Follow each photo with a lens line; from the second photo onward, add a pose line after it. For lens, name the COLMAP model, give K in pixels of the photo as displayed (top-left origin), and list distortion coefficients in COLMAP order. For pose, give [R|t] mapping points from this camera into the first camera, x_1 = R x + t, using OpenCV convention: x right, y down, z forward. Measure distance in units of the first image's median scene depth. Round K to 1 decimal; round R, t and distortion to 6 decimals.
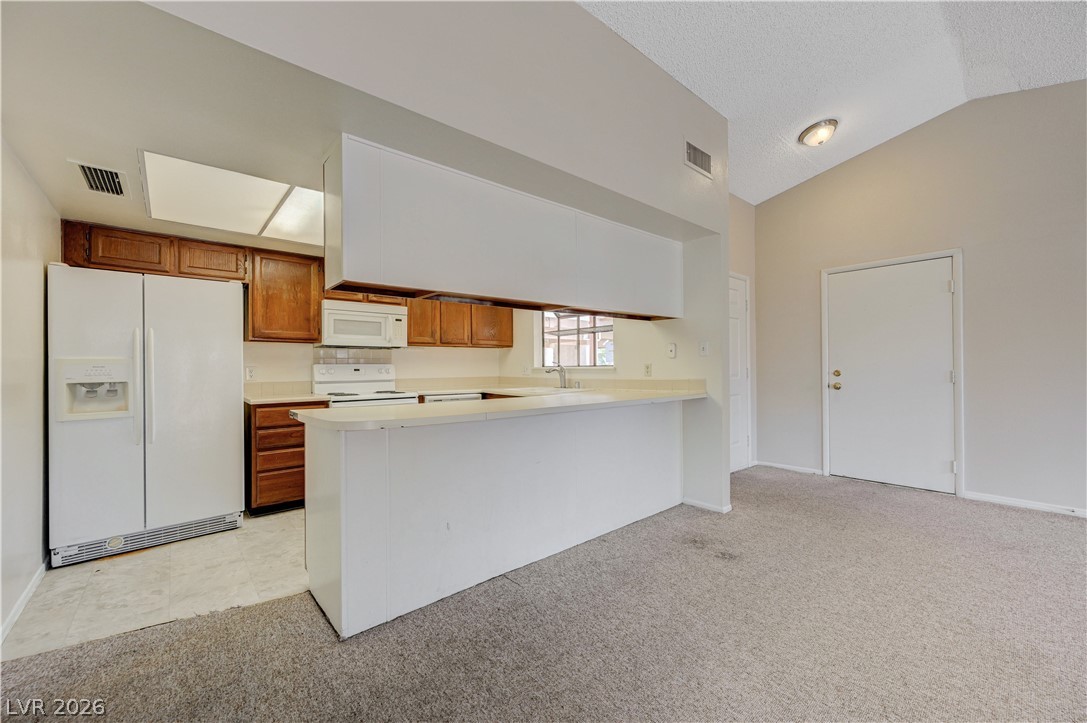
lens RADIAL K [[427.0, 0, 549.3], [0, 427.0, 364.1], [0, 0, 1]] dist [0.001833, -0.000089]
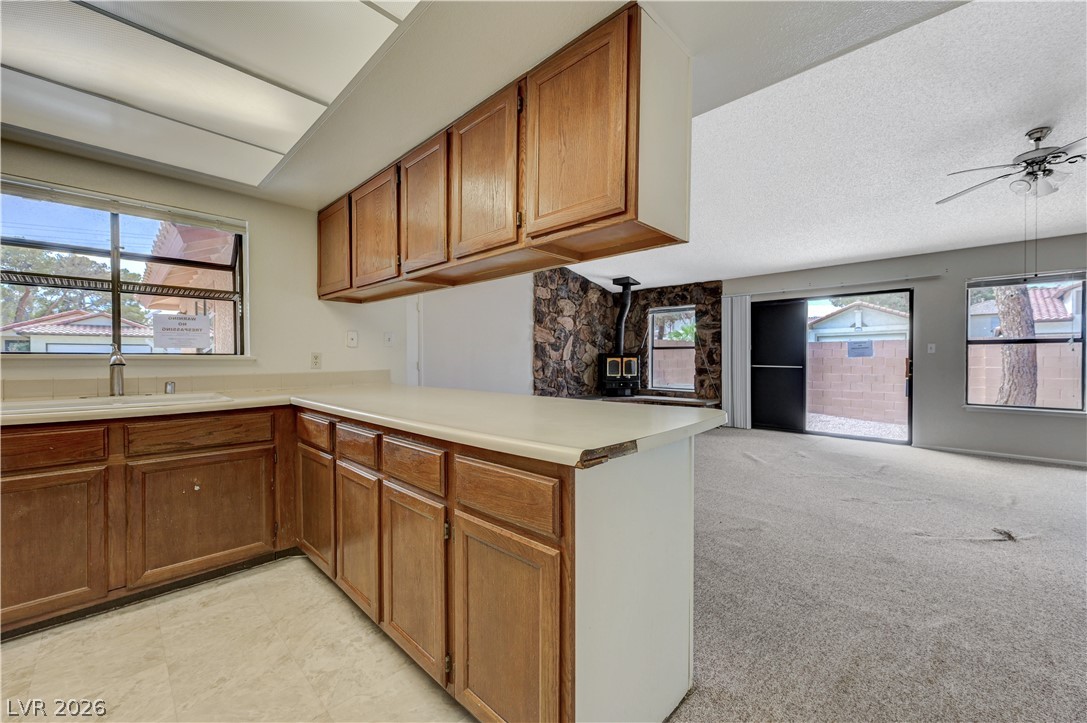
lens RADIAL K [[427.0, 0, 549.3], [0, 427.0, 364.1], [0, 0, 1]] dist [0.001833, -0.000089]
pose [[-0.079121, -0.004224, 0.996856, -0.622293], [-0.007762, 0.999963, 0.003621, 0.014536], [-0.996835, -0.007451, -0.079151, 0.656309]]
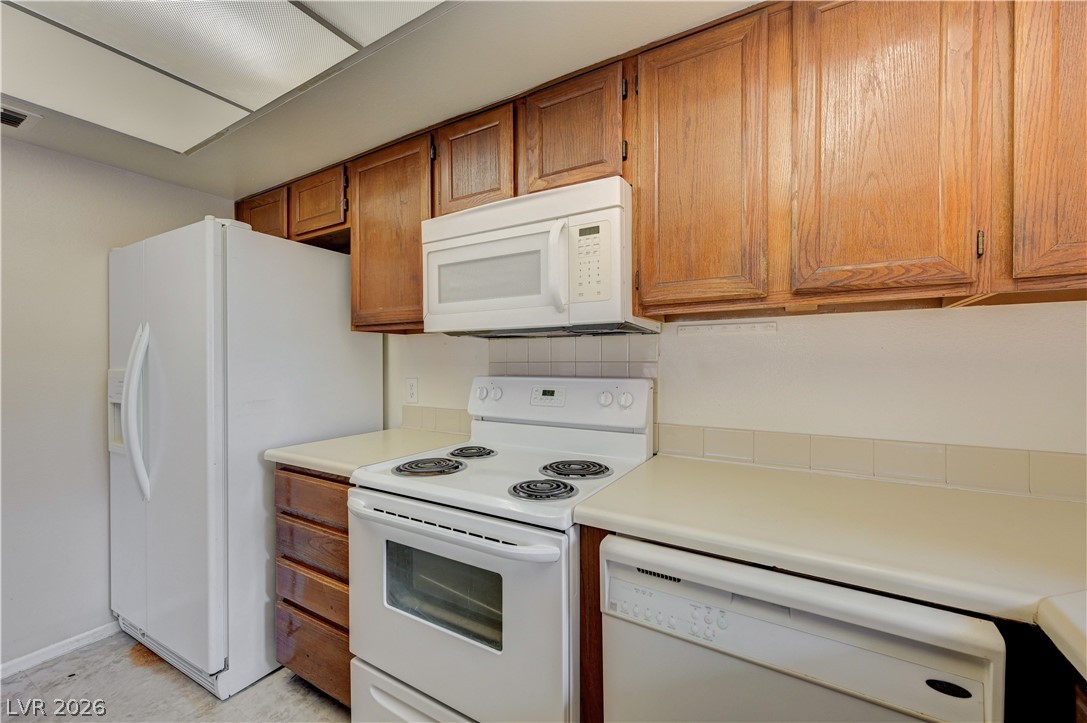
lens RADIAL K [[433.0, 0, 543.5], [0, 433.0, 363.3], [0, 0, 1]] dist [0.000485, 0.000103]
pose [[0.311103, 0.008464, -0.950338, -0.097955], [0.005574, 0.999927, 0.010731, -0.020124], [0.950360, -0.008636, 0.311034, 1.026057]]
